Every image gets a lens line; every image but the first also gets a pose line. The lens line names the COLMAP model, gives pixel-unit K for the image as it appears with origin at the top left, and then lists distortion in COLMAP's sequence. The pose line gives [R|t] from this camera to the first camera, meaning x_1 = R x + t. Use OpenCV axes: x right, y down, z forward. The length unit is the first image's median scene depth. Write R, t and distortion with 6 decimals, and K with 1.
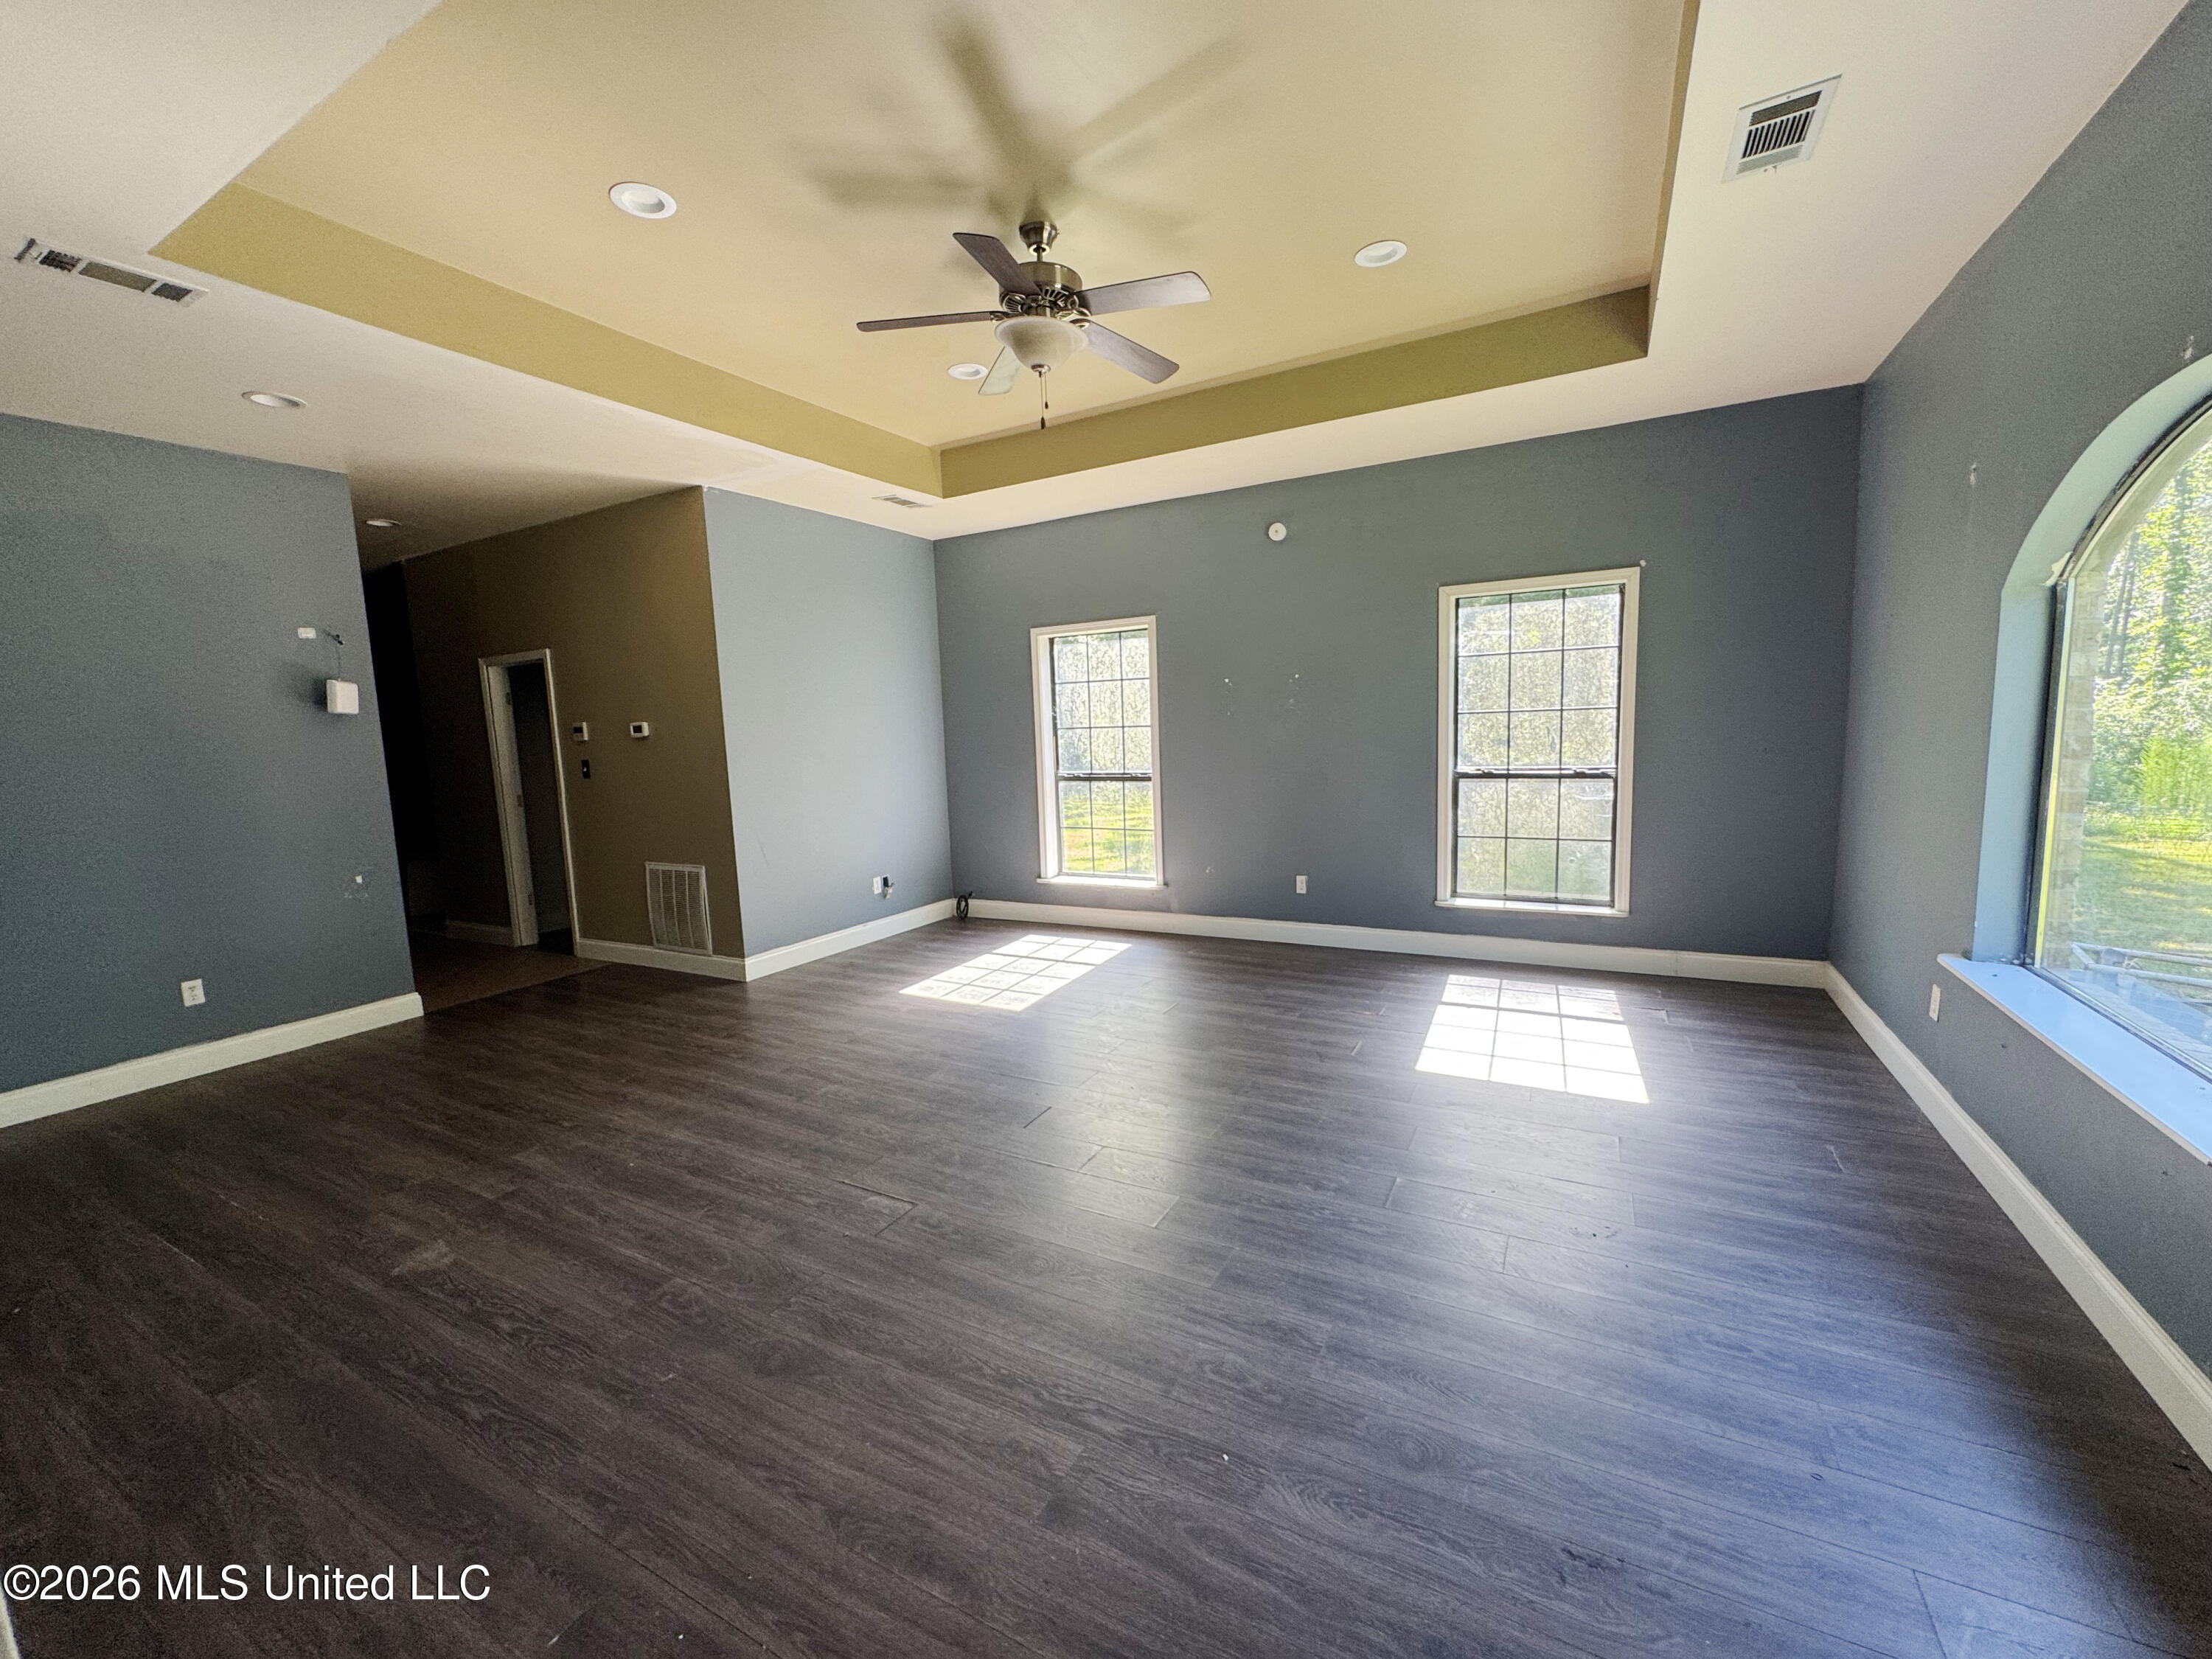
lens RADIAL K [[889.5, 0, 1104.4], [0, 889.5, 828.0], [0, 0, 1]] dist [-0.002165, 0.000315]
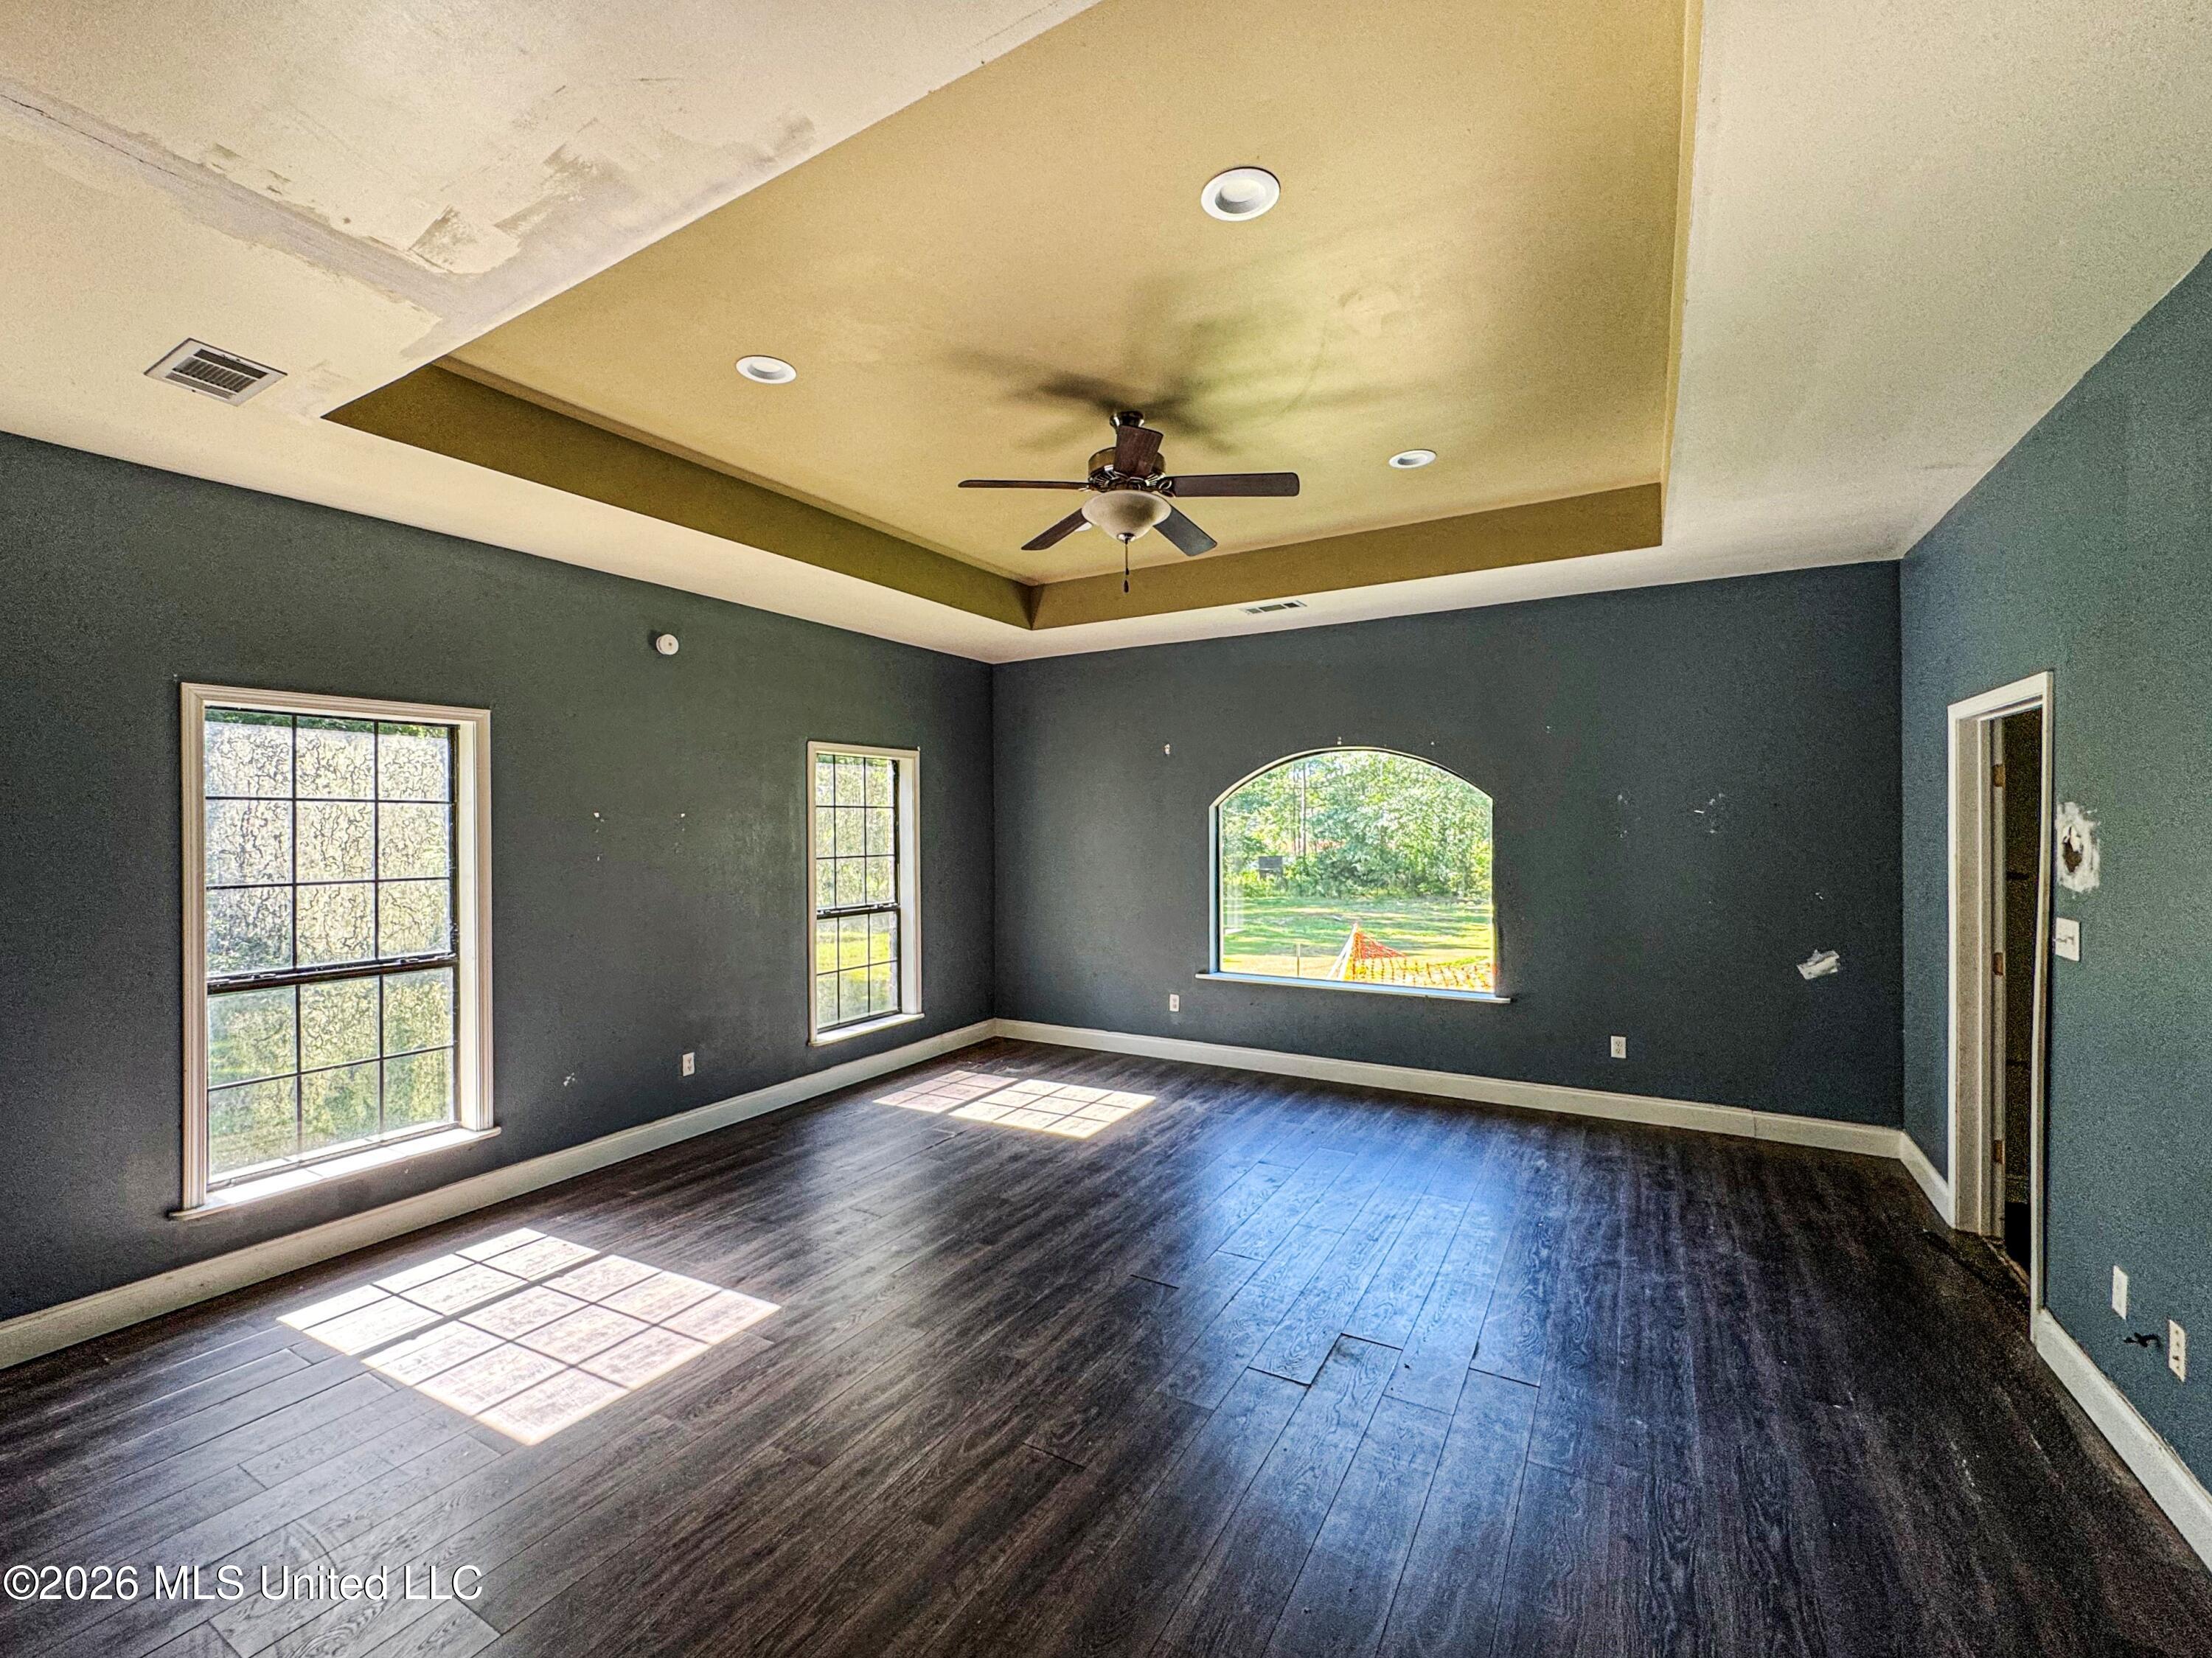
lens RADIAL K [[932.1, 0, 1094.6], [0, 932.1, 828.2], [0, 0, 1]] dist [-0.002273, -0.000250]
pose [[0.032430, 0.034962, 0.998862, -0.715062], [0.124976, 0.991402, -0.038759, -0.082010], [-0.991630, 0.126091, 0.027782, 0.640794]]
